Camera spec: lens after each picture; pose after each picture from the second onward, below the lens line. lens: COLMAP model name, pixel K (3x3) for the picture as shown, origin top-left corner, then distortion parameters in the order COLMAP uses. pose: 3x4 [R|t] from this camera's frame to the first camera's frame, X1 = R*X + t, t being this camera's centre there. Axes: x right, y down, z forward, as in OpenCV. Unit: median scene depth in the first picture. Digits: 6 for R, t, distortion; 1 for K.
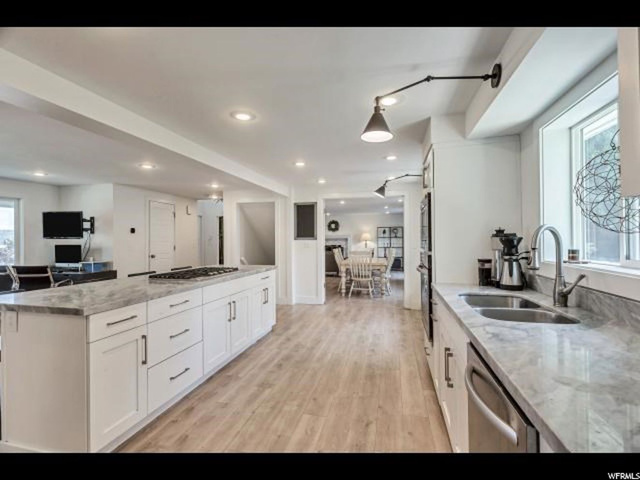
lens RADIAL K [[310.0, 0, 318.1], [0, 310.0, 240.1], [0, 0, 1]] dist [-0.014600, -0.003323]
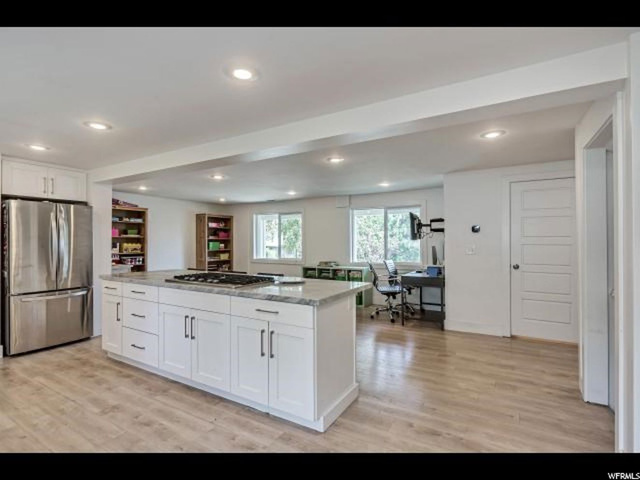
lens RADIAL K [[310.0, 0, 323.7], [0, 310.0, 241.6], [0, 0, 1]] dist [-0.014600, -0.003323]
pose [[-0.273524, 0.009719, -0.961816, 0.463072], [0.000413, 0.999950, 0.009986, -0.014222], [0.961865, 0.002334, -0.273515, 1.706345]]
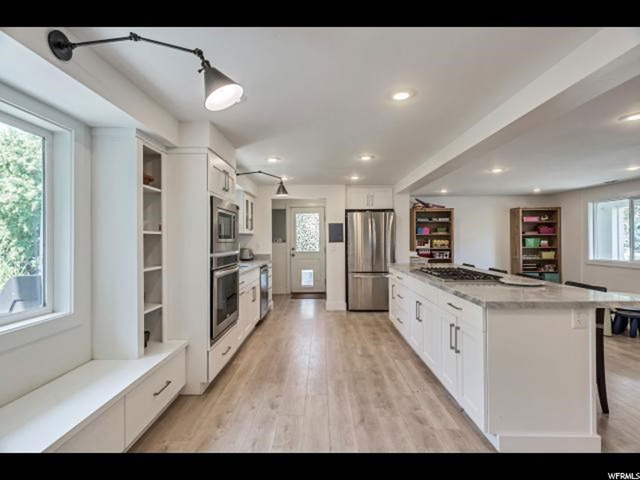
lens RADIAL K [[310.0, 0, 315.5], [0, 310.0, 238.4], [0, 0, 1]] dist [-0.014600, -0.003323]
pose [[-0.976380, 0.013998, -0.215604, 0.275879], [0.013893, 0.999901, 0.002003, -0.011540], [0.215611, -0.001040, -0.976479, 2.046523]]
